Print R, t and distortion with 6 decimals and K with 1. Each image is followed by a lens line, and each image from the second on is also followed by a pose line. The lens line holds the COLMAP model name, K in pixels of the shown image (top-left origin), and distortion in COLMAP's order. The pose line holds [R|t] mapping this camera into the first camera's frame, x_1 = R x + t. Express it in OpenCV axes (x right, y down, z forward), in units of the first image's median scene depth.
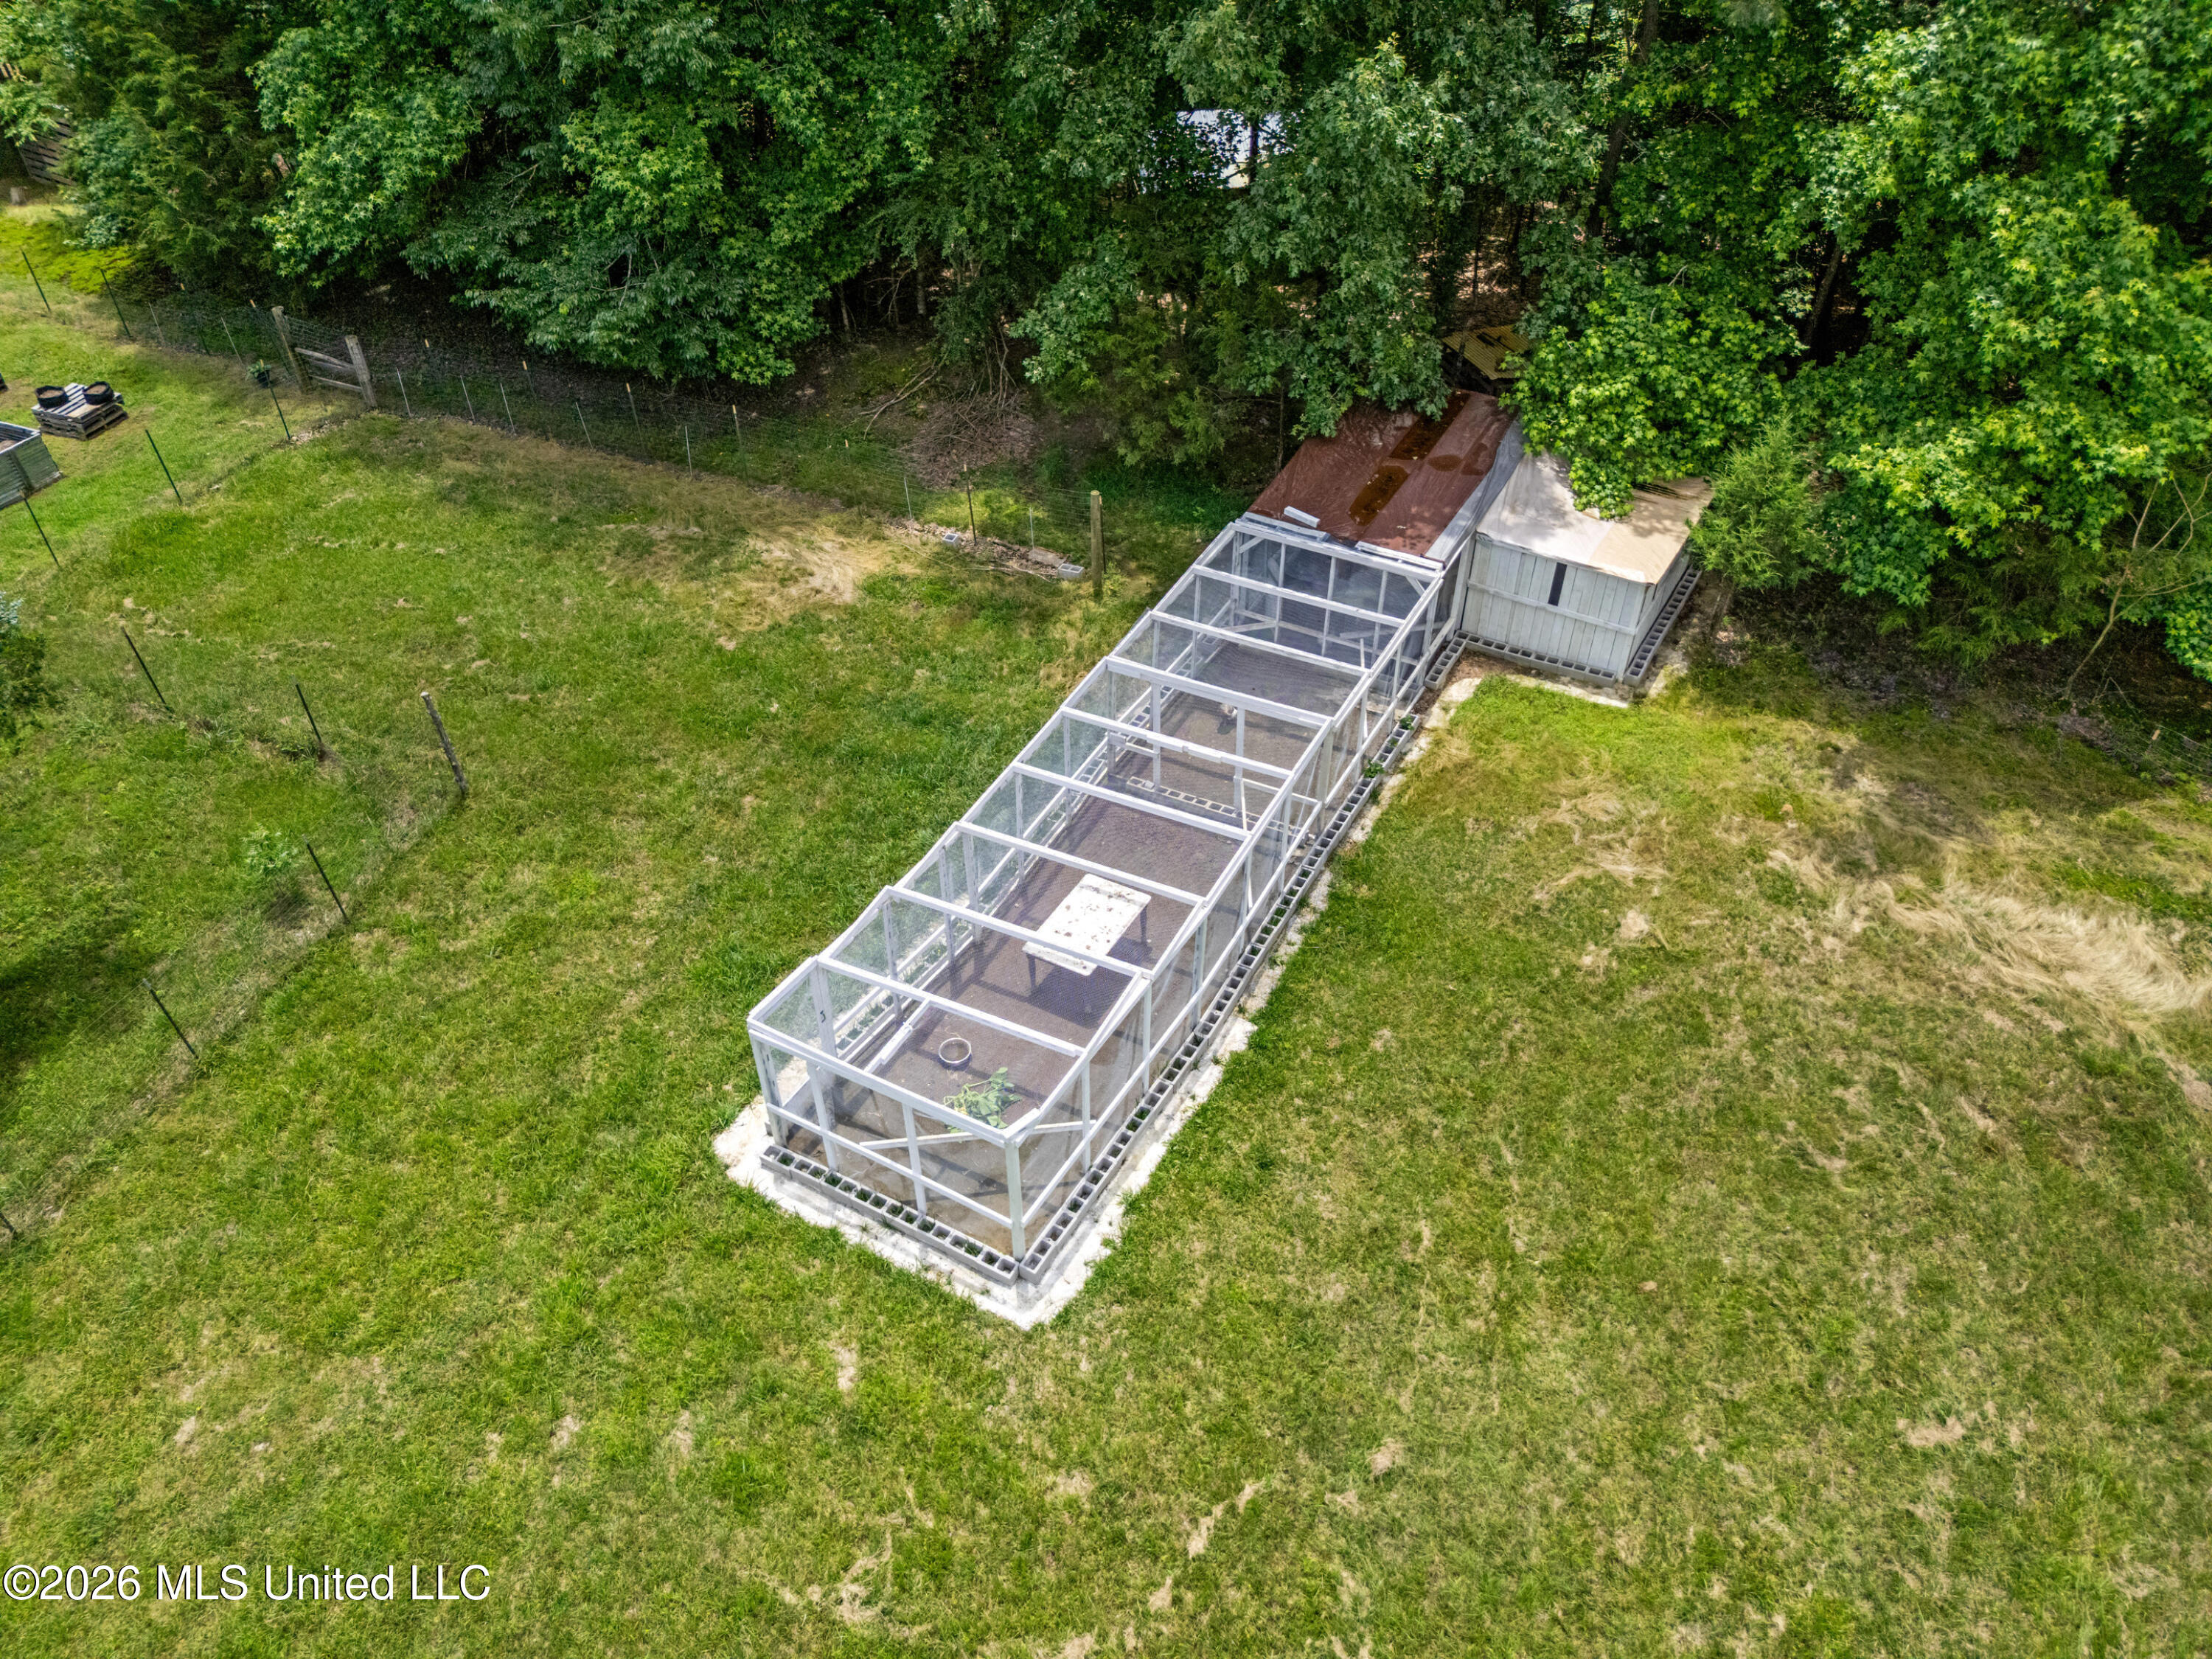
lens RADIAL K [[1639.6, 0, 1106.0], [0, 1639.6, 829.5], [0, 0, 1]] dist [0.034799, -0.003856]
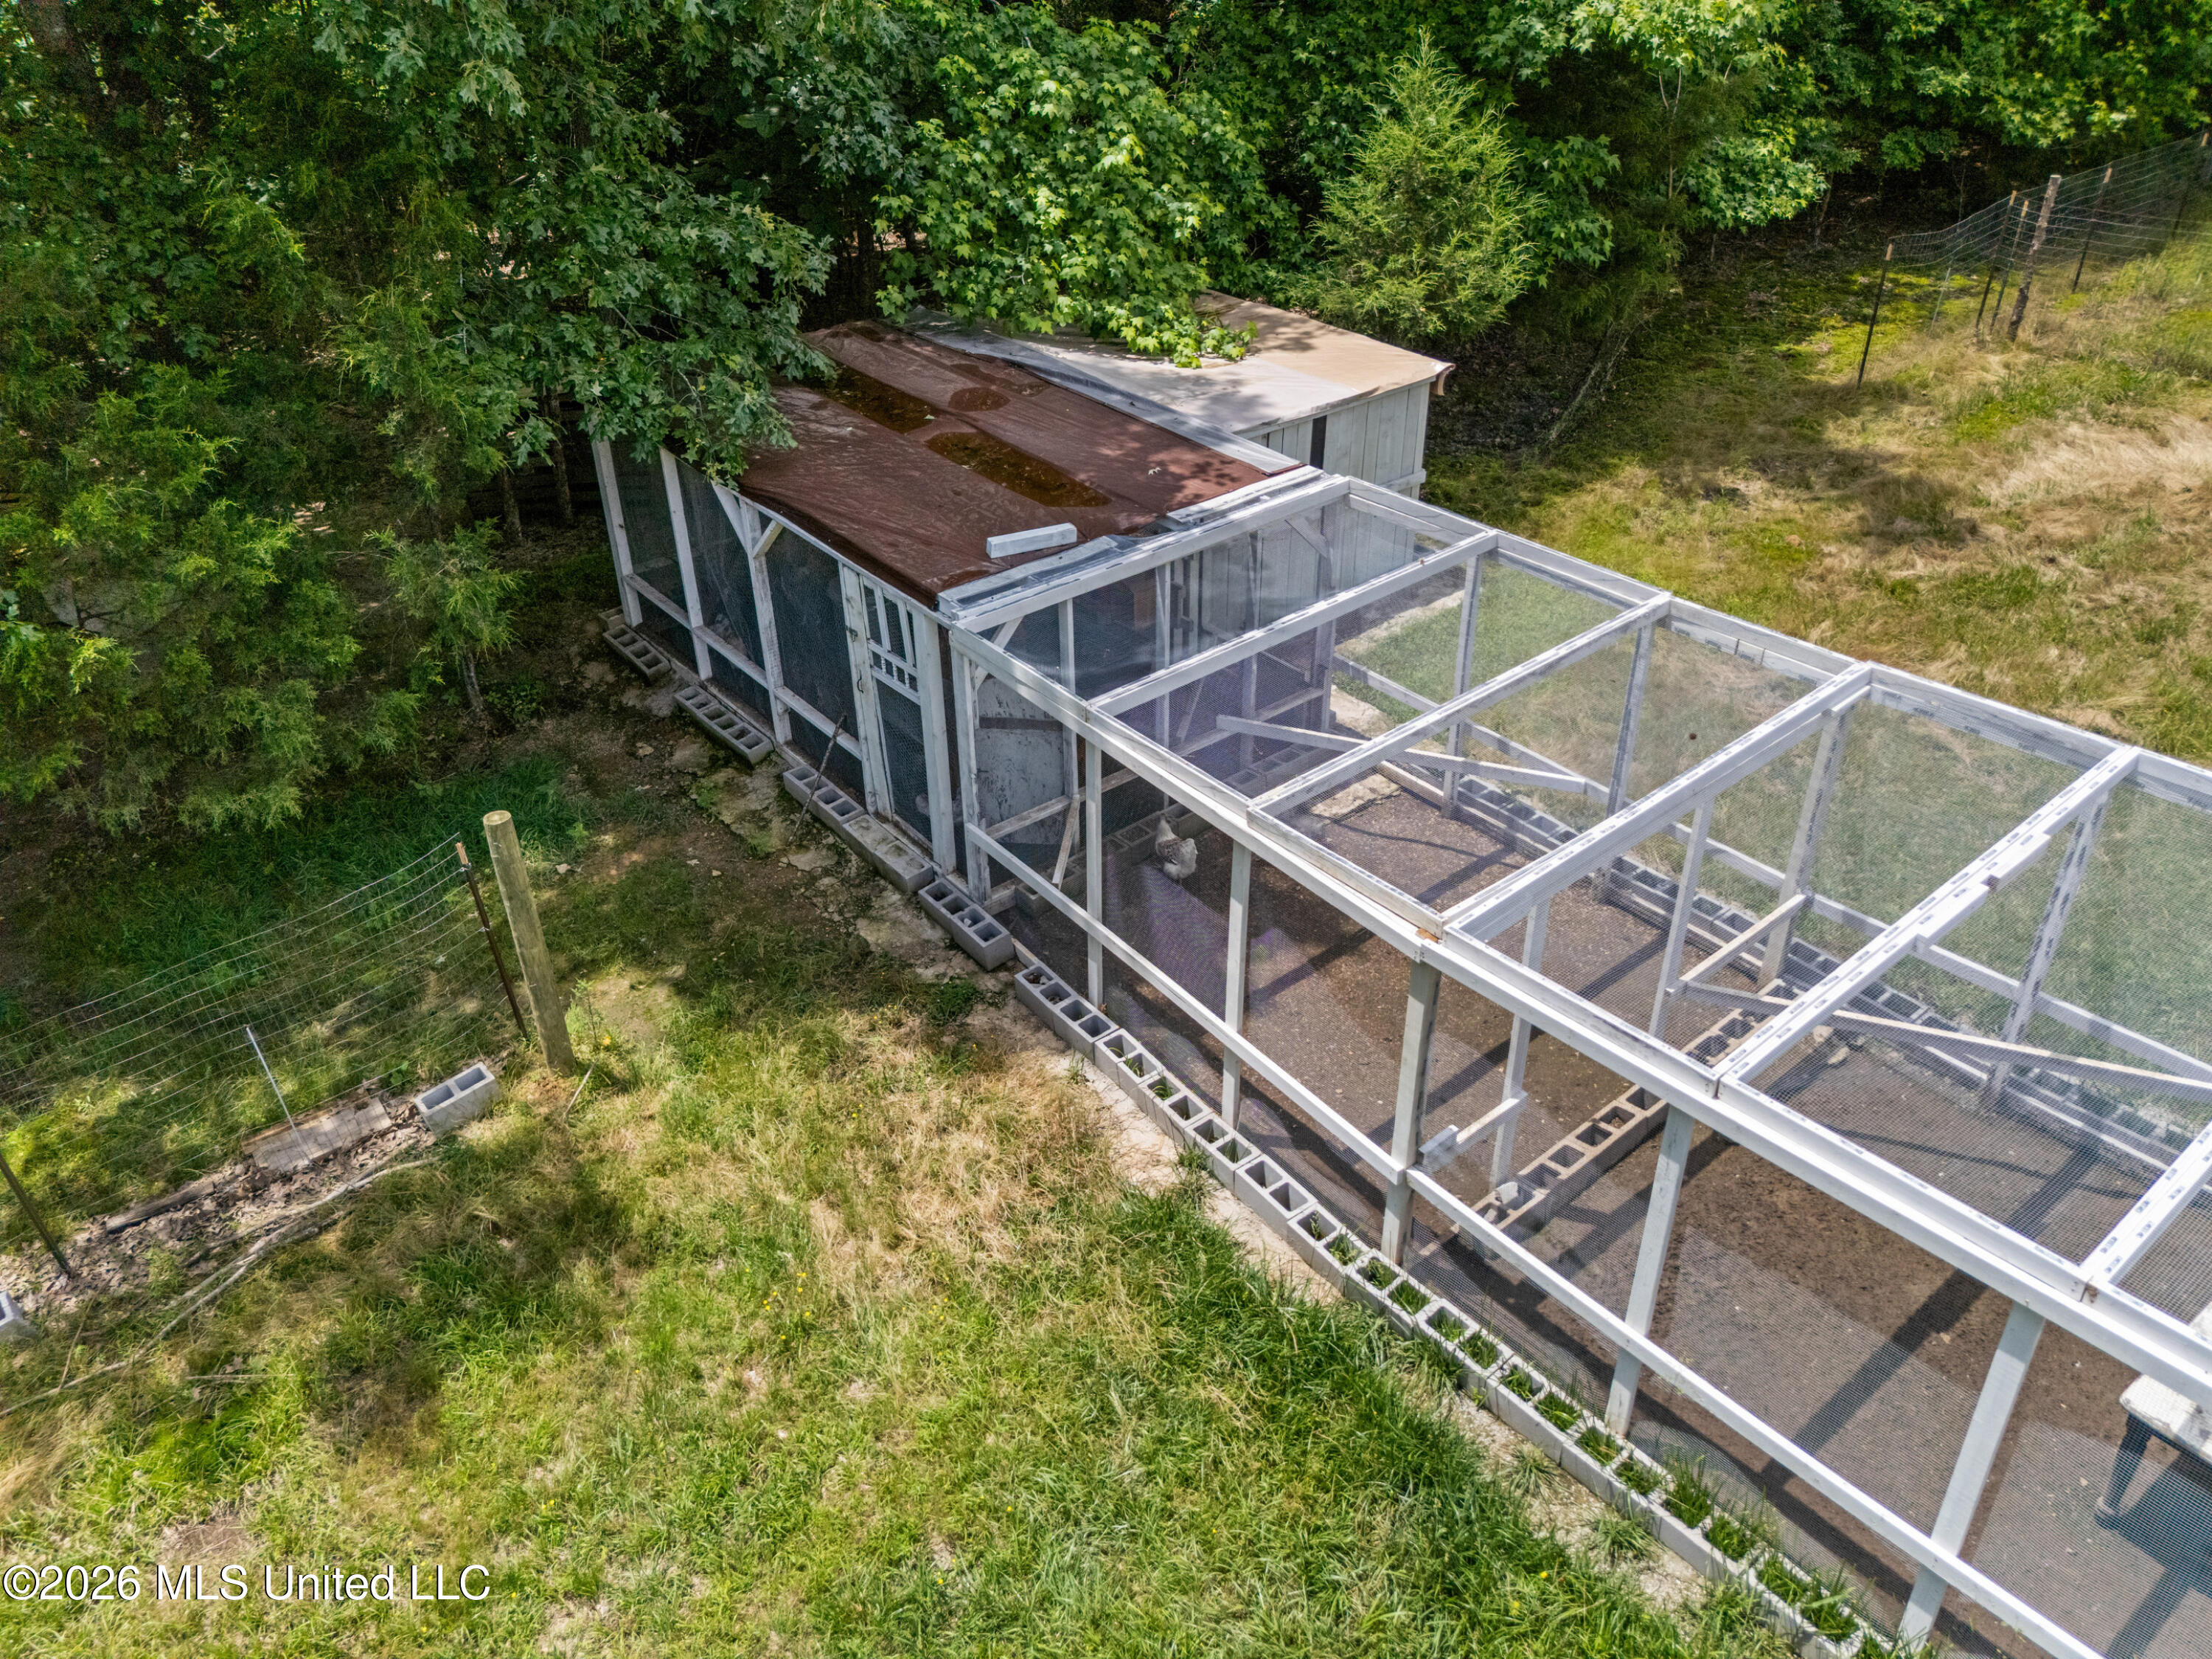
lens RADIAL K [[1624.7, 0, 1090.4], [0, 1624.7, 837.1], [0, 0, 1]] dist [-0.002735, 0.078825]
pose [[0.392843, -0.508209, 0.766419, -0.292866], [0.635816, 0.752226, 0.172898, -0.245001], [-0.664389, 0.419379, 0.618635, 0.955749]]
